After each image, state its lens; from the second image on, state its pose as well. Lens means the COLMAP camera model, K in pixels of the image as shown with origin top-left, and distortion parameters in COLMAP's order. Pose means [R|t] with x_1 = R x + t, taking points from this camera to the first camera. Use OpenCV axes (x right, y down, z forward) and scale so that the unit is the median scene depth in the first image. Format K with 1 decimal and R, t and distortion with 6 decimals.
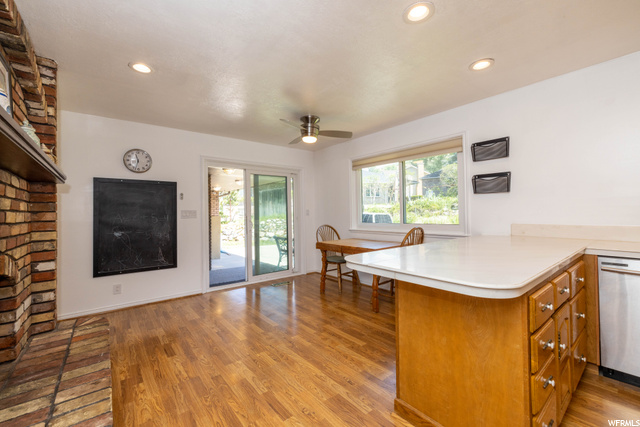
lens RADIAL K [[272.2, 0, 321.5], [0, 272.2, 208.4], [0, 0, 1]] dist [-0.000391, 0.000099]
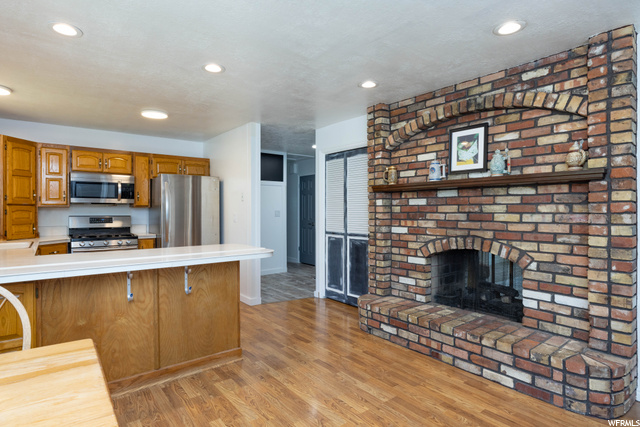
lens RADIAL K [[345.6, 0, 317.1], [0, 345.6, 213.7], [0, 0, 1]] dist [0.000884, -0.000938]
pose [[-0.999467, 0.017548, 0.027531, -0.130389], [0.017433, 0.999838, -0.004395, 0.003175], [-0.027603, -0.003913, -0.999611, 1.907902]]
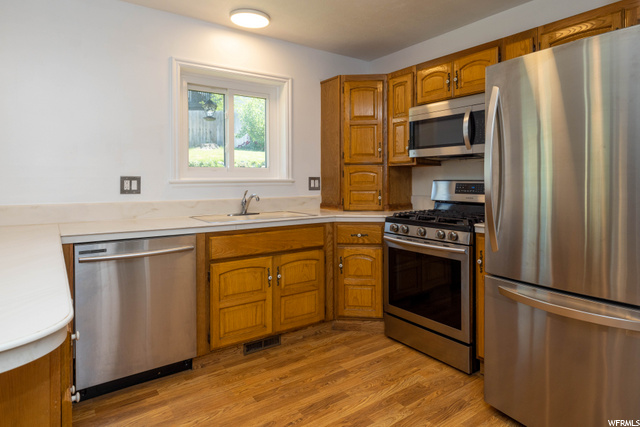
lens RADIAL K [[374.5, 0, 350.4], [0, 374.5, 185.7], [0, 0, 1]] dist [-0.006650, 0.001689]
pose [[0.015315, -0.000003, 0.999883, 0.013568], [-0.008877, 0.999961, 0.000139, 0.006849], [-0.999843, -0.008878, 0.015314, 0.191293]]
